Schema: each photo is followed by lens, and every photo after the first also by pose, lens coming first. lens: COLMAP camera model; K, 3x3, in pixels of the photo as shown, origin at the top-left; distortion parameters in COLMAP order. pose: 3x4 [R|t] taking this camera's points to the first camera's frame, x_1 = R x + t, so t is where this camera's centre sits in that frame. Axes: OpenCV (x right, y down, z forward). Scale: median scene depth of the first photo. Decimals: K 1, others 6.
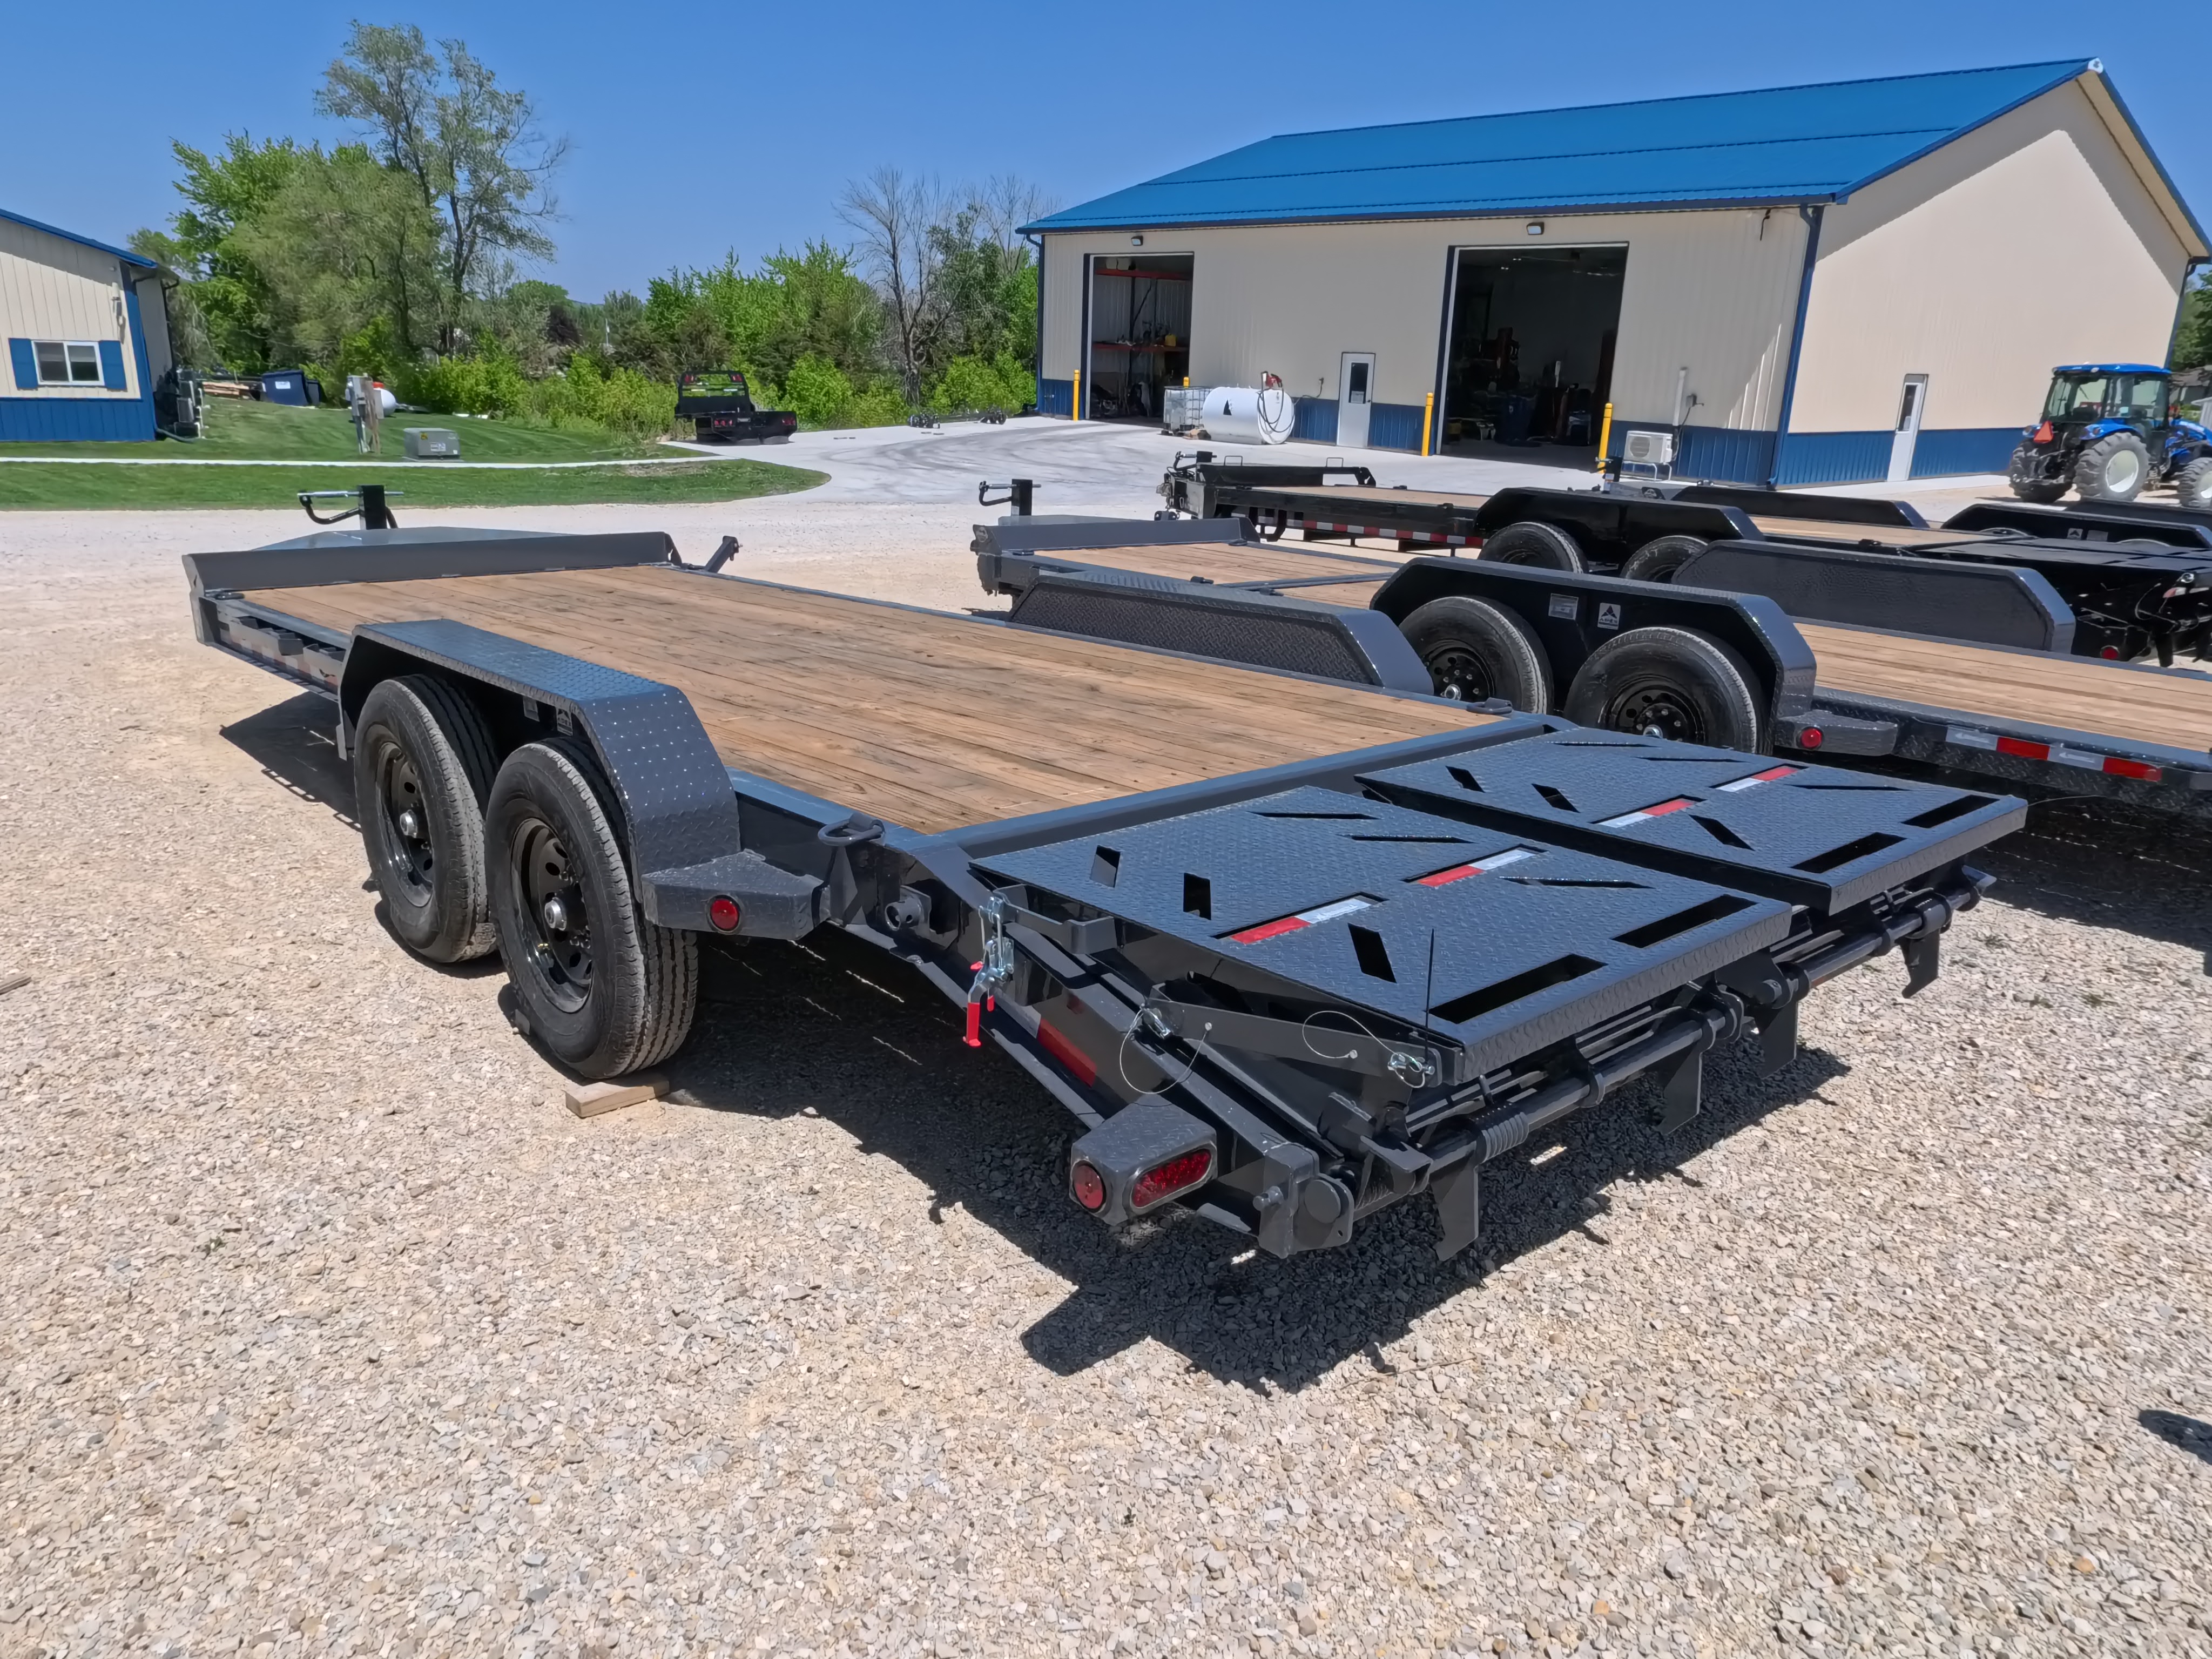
lens RADIAL K [[1584.1, 0, 1106.0], [0, 1584.1, 829.5], [0, 0, 1]] dist [-0.002810, 0.002194]
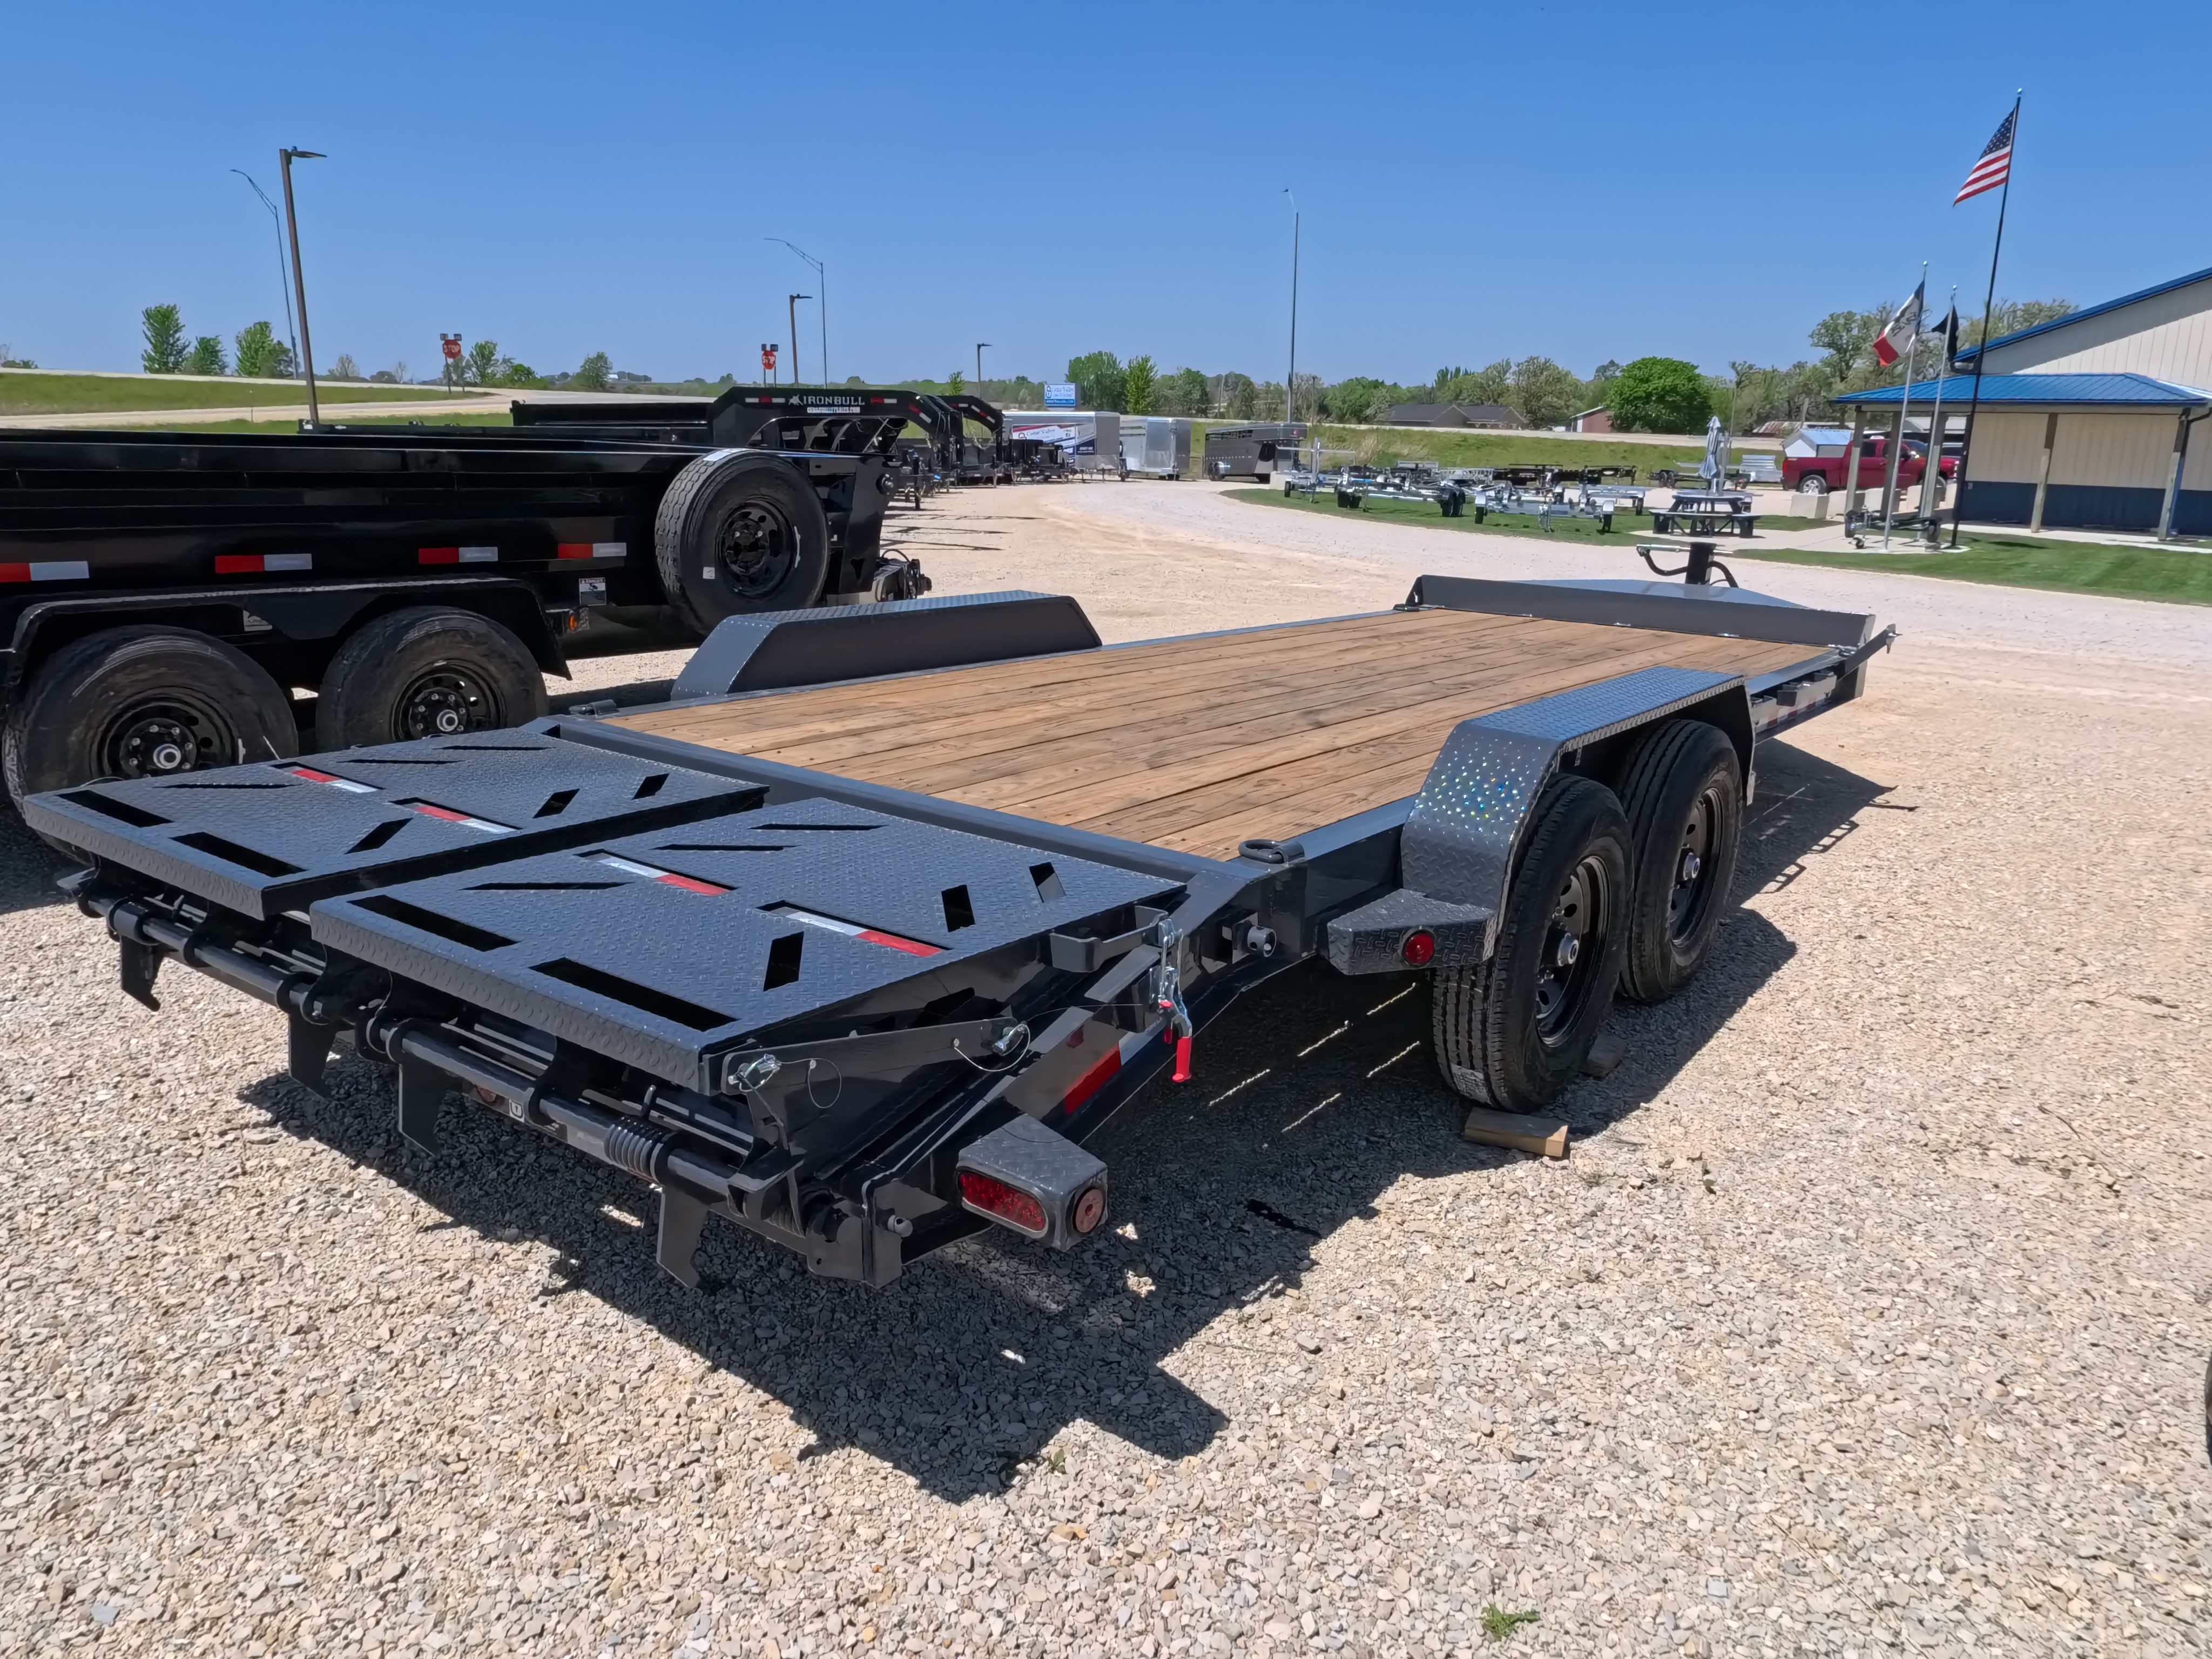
lens RADIAL K [[1584.1, 0, 1106.0], [0, 1584.1, 829.5], [0, 0, 1]] dist [-0.002810, 0.002194]
pose [[0.203354, 0.229353, -0.951864, 0.104772], [-0.290302, 0.942586, 0.165098, -0.021206], [0.935079, 0.242755, 0.258260, 0.089112]]
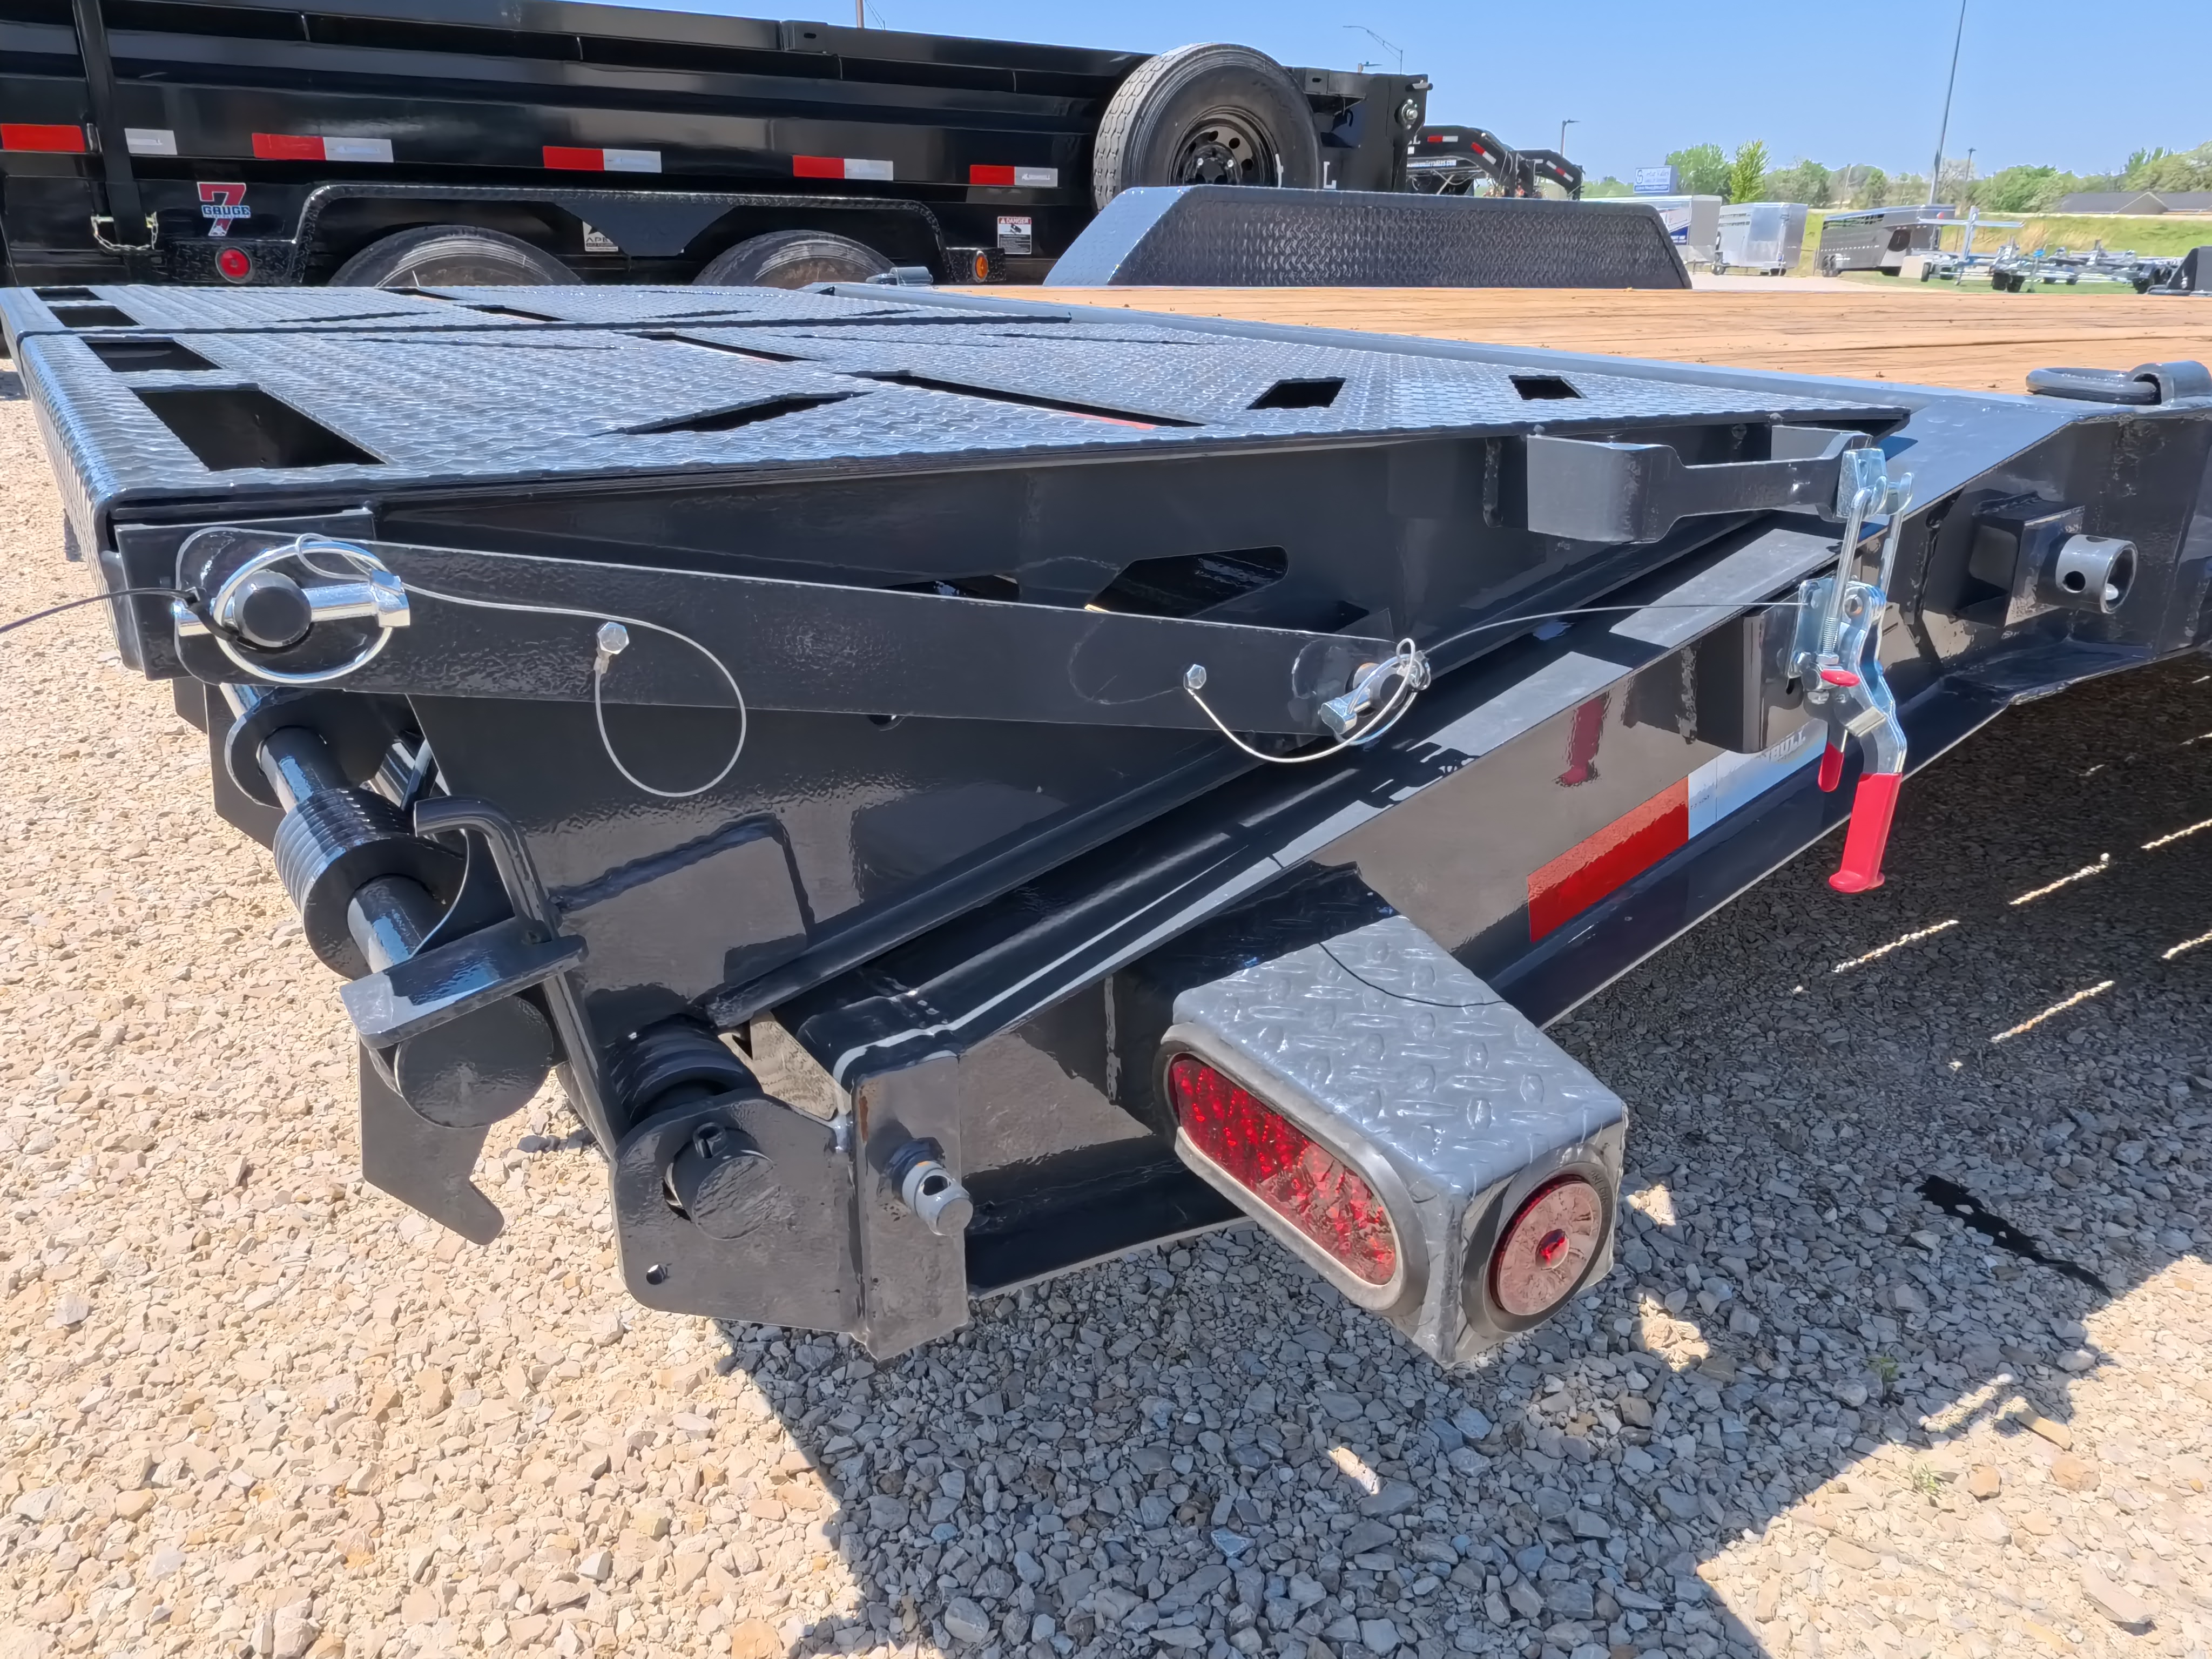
lens RADIAL K [[1584.1, 0, 1106.0], [0, 1584.1, 829.5], [0, 0, 1]] dist [-0.002810, 0.002194]
pose [[-0.133157, 0.334753, -0.932850, 0.066420], [-0.284149, 0.888824, 0.359514, -0.006674], [0.949489, 0.312940, -0.023234, 0.101737]]
